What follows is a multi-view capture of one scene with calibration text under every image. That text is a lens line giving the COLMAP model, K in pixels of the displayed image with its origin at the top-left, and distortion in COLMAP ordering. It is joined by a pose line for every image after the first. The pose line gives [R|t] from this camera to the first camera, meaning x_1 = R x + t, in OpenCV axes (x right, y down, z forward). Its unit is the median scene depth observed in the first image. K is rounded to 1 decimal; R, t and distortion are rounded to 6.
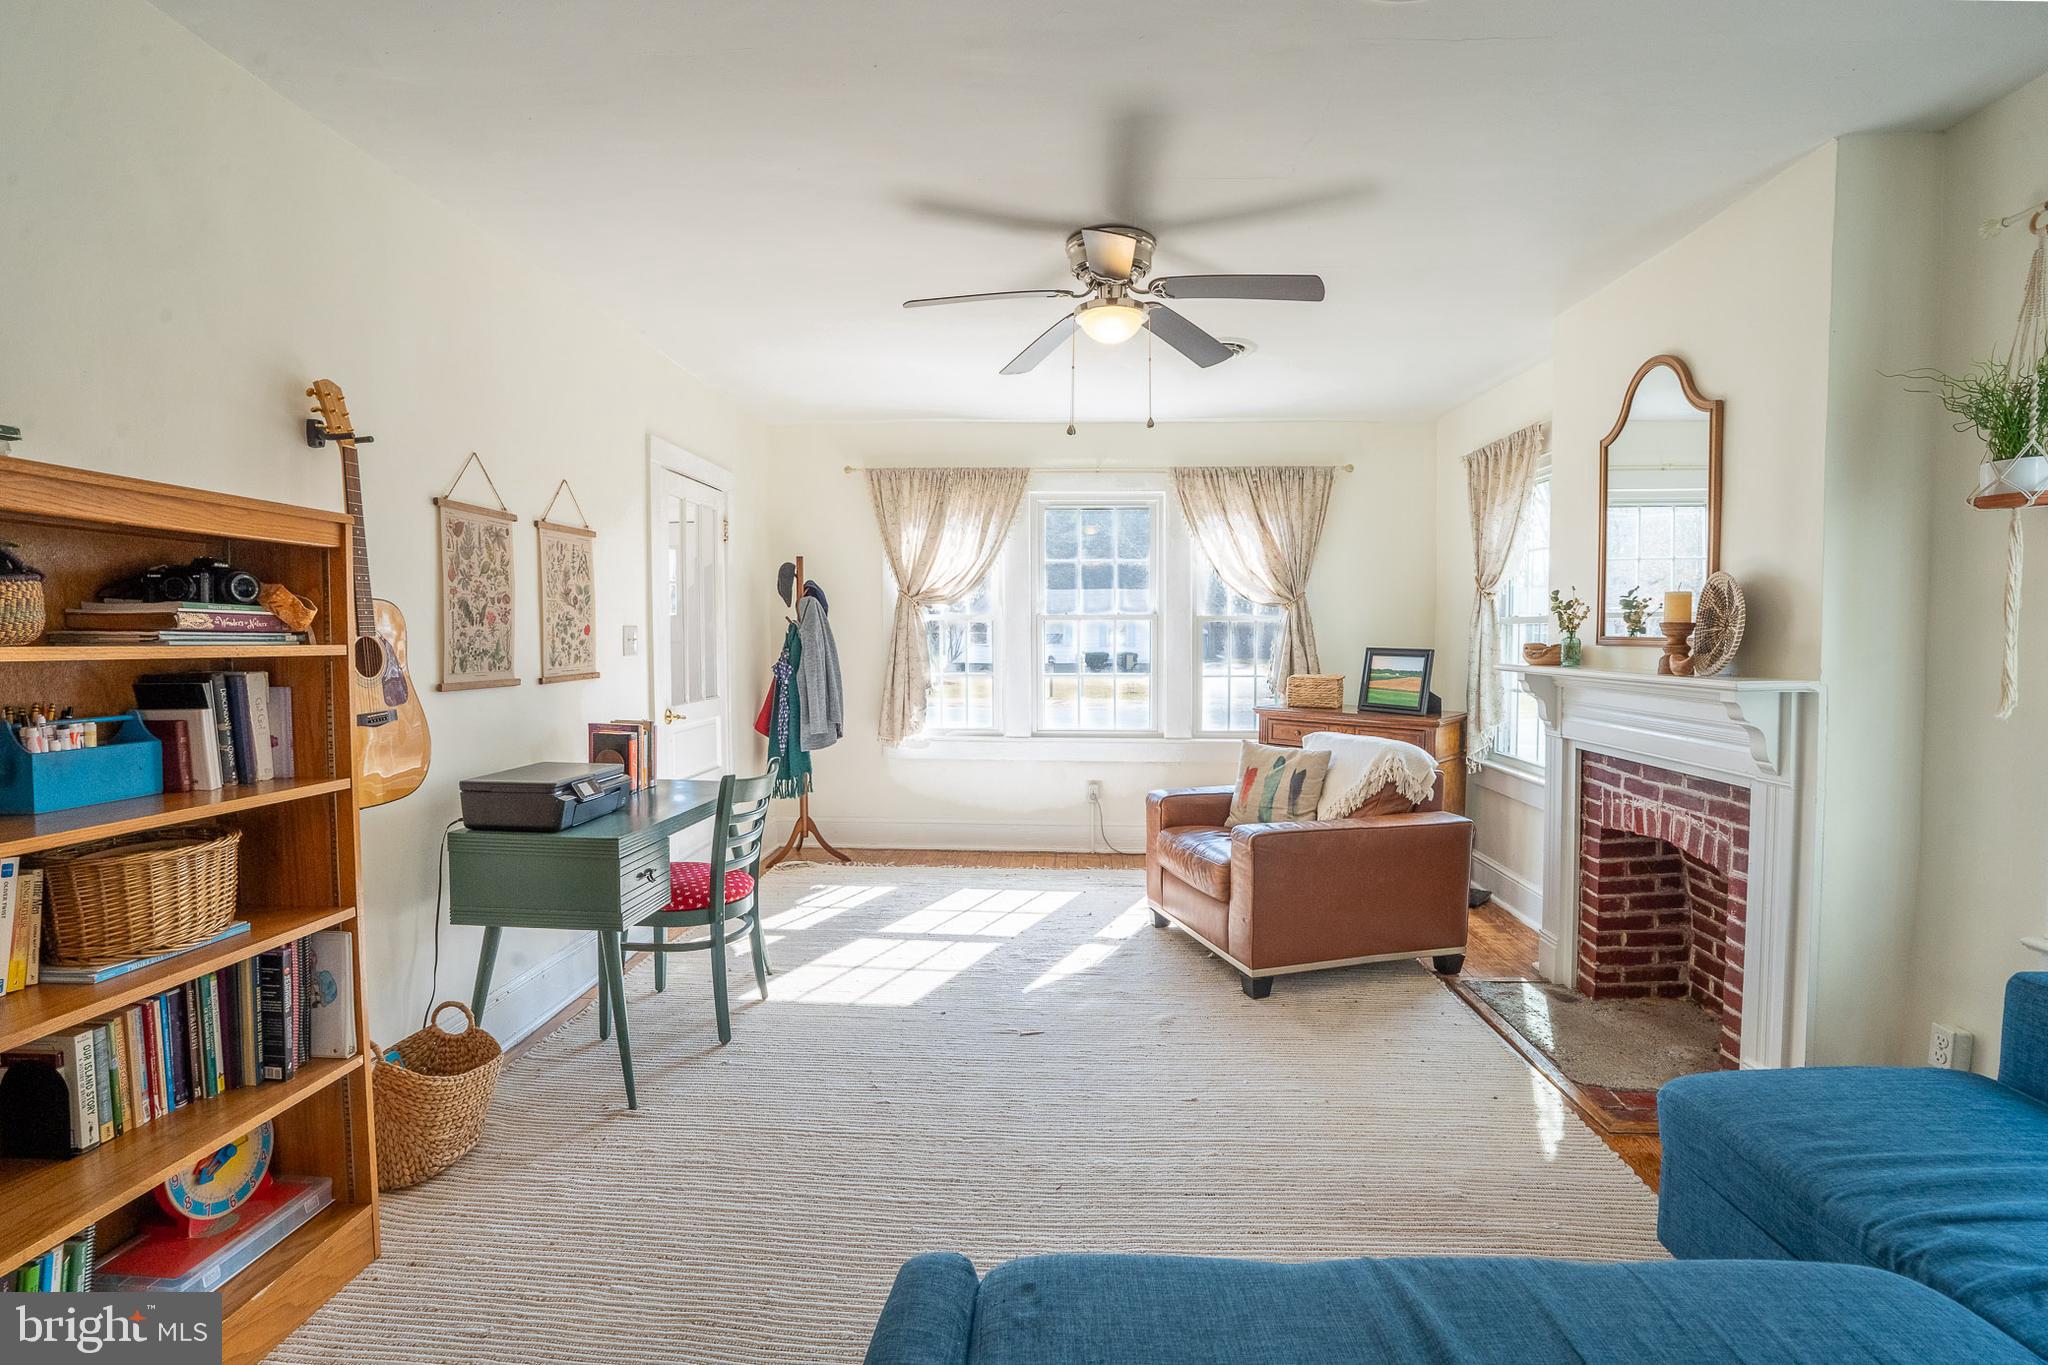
lens RADIAL K [[965.5, 0, 1020.1], [0, 965.5, 682.1], [0, 0, 1]] dist [-0.064169, 0.020810]
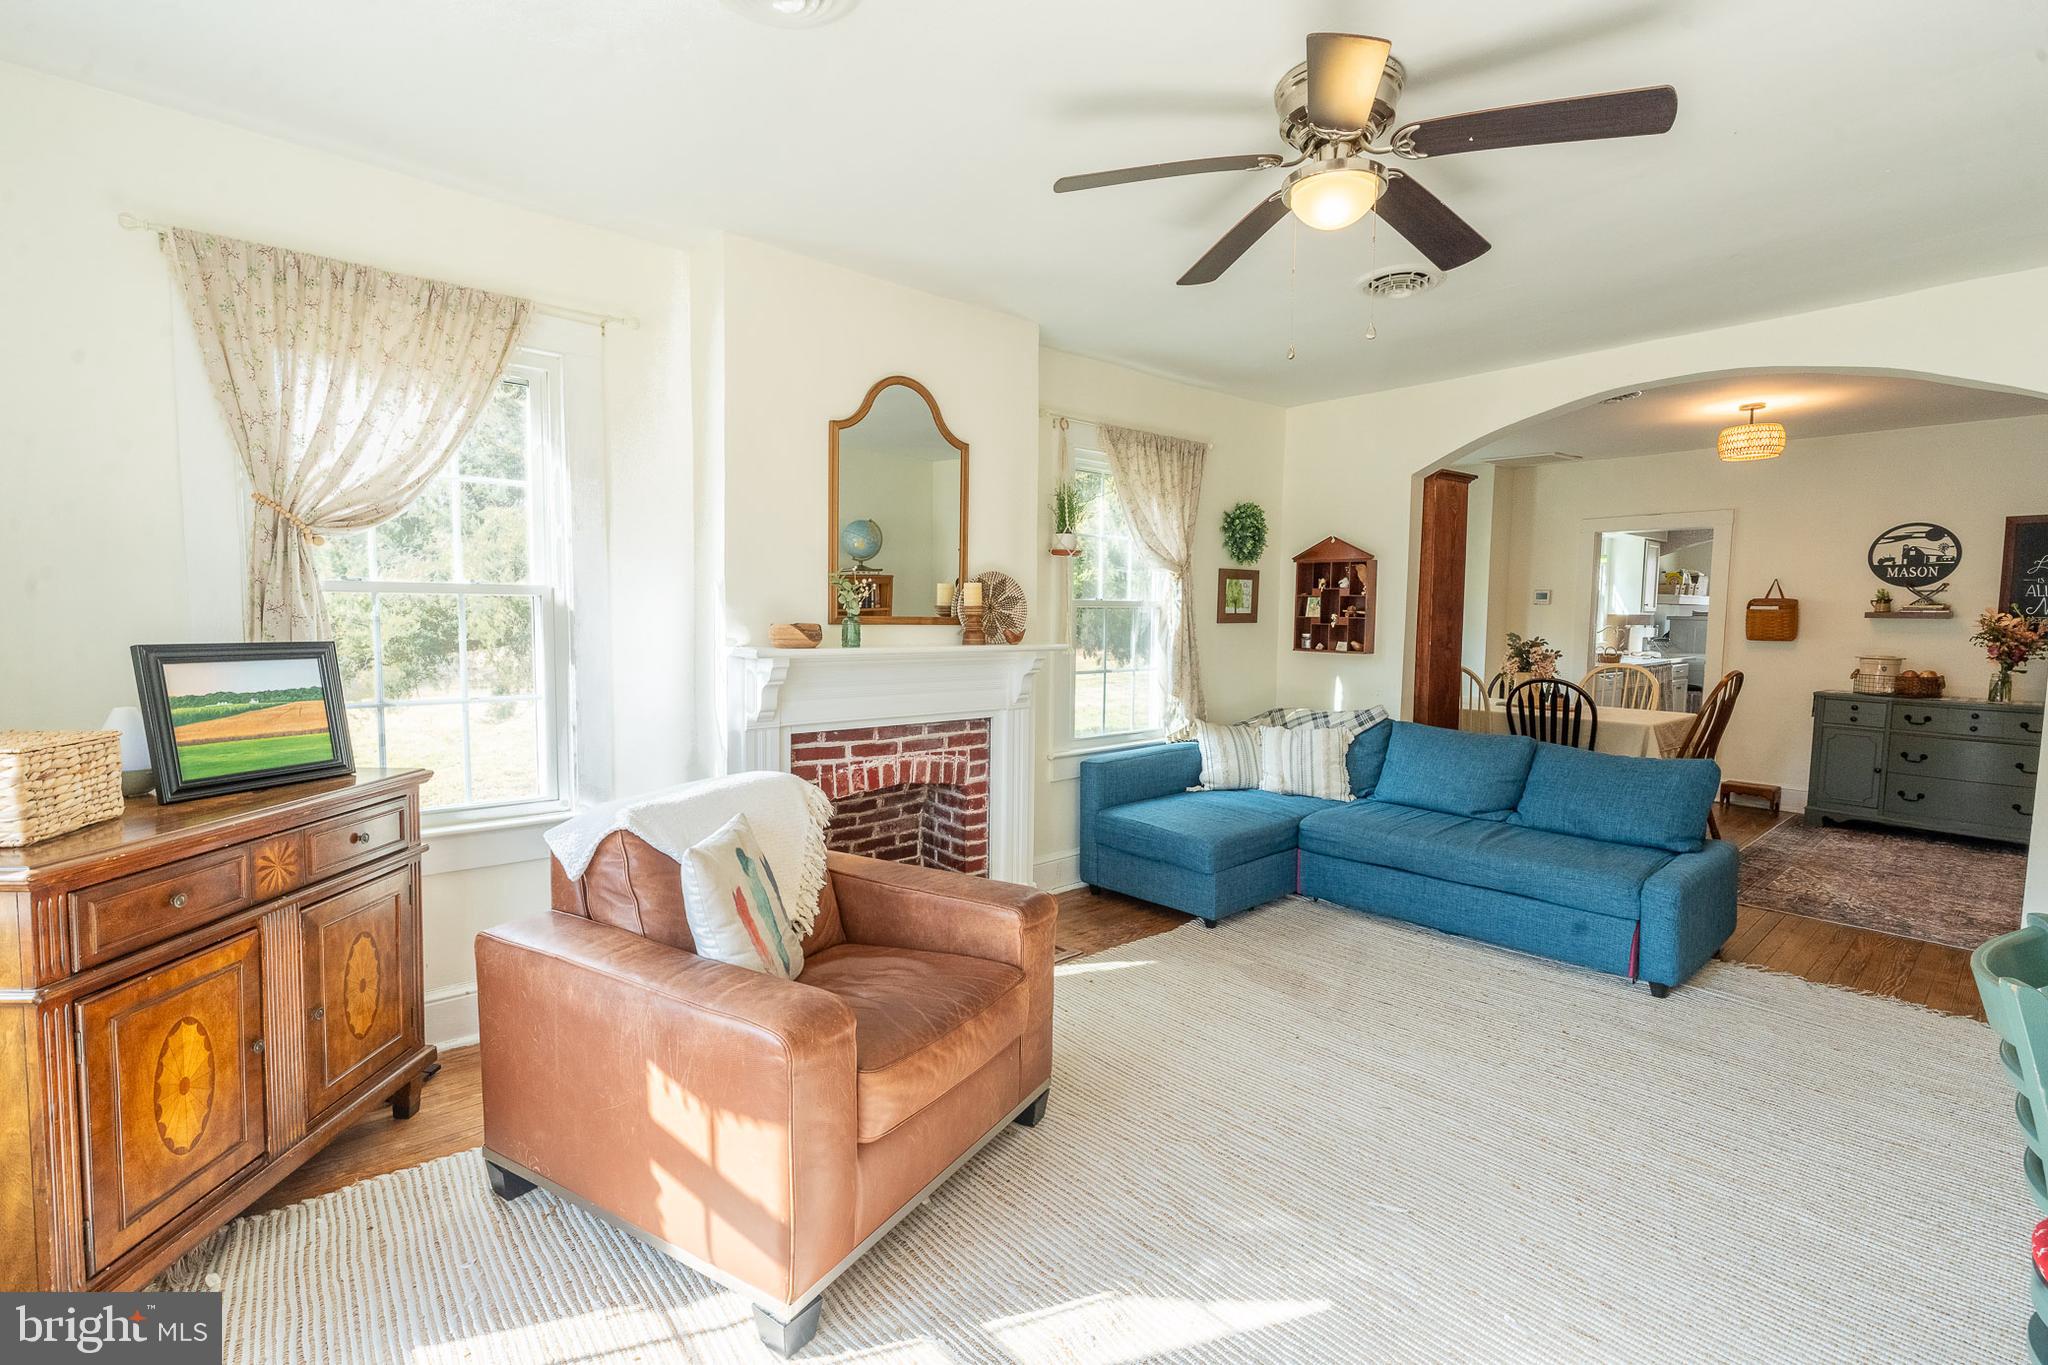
lens RADIAL K [[930.7, 0, 1019.0], [0, 930.7, 679.2], [0, 0, 1]] dist [-0.005480, 0.001620]
pose [[-0.703315, -0.058773, 0.708444, -0.223873], [0.025571, 0.993840, 0.107836, -0.078405], [-0.710418, 0.093958, -0.697480, 1.478540]]
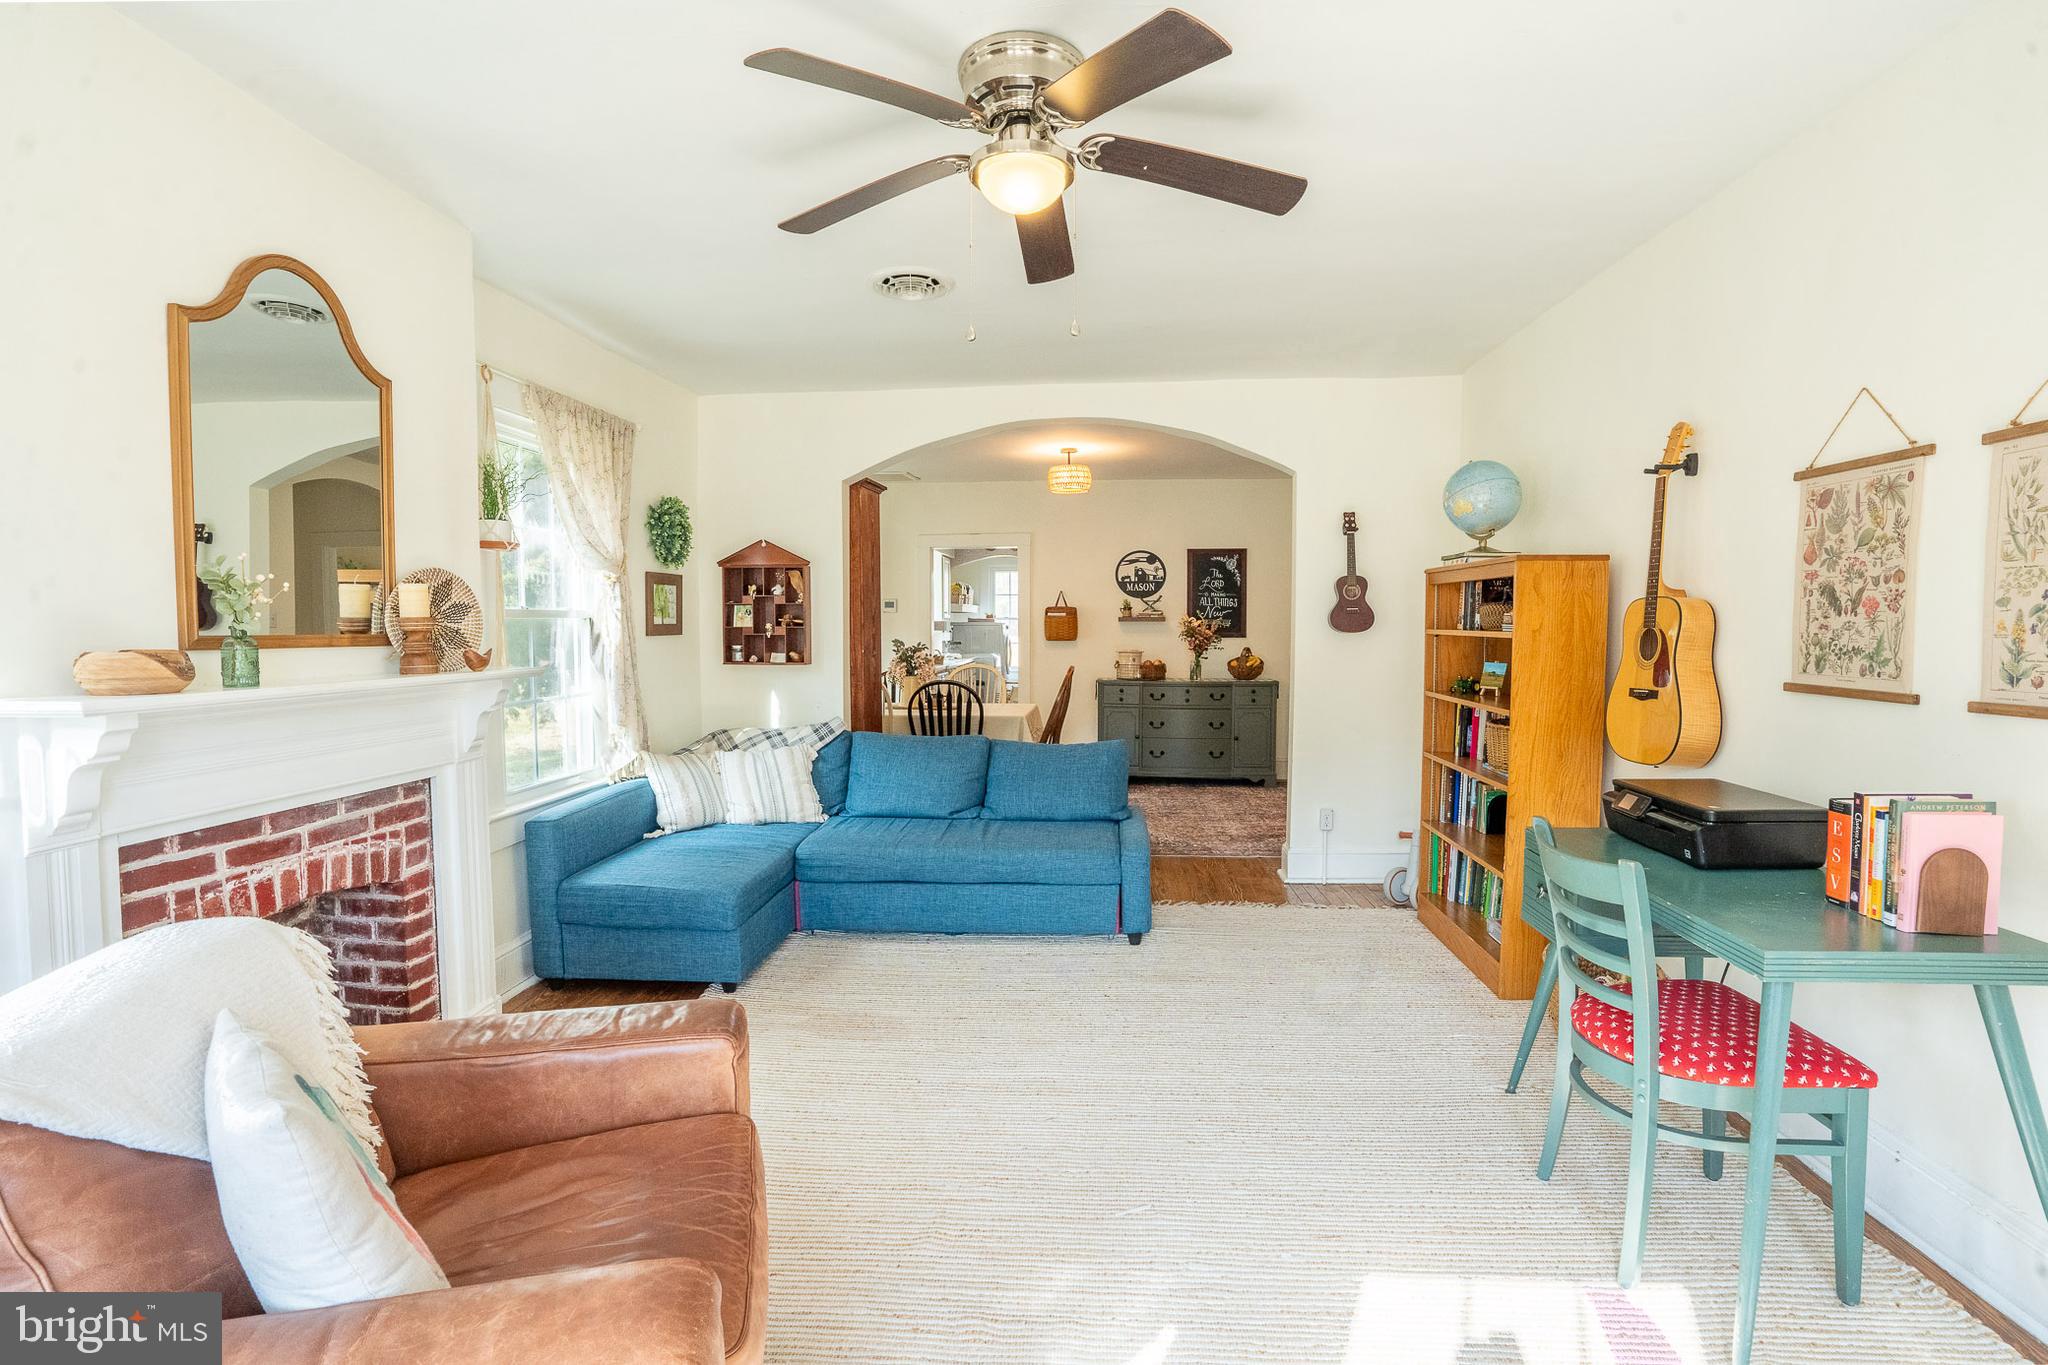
lens RADIAL K [[965.5, 0, 1040.3], [0, 965.5, 678.8], [0, 0, 1]] dist [-0.064169, 0.020810]
pose [[-0.999948, 0.002100, 0.009970, 0.067890], [0.003151, 0.994303, 0.106546, -0.077370], [-0.009689, 0.106572, -0.994258, 1.497334]]
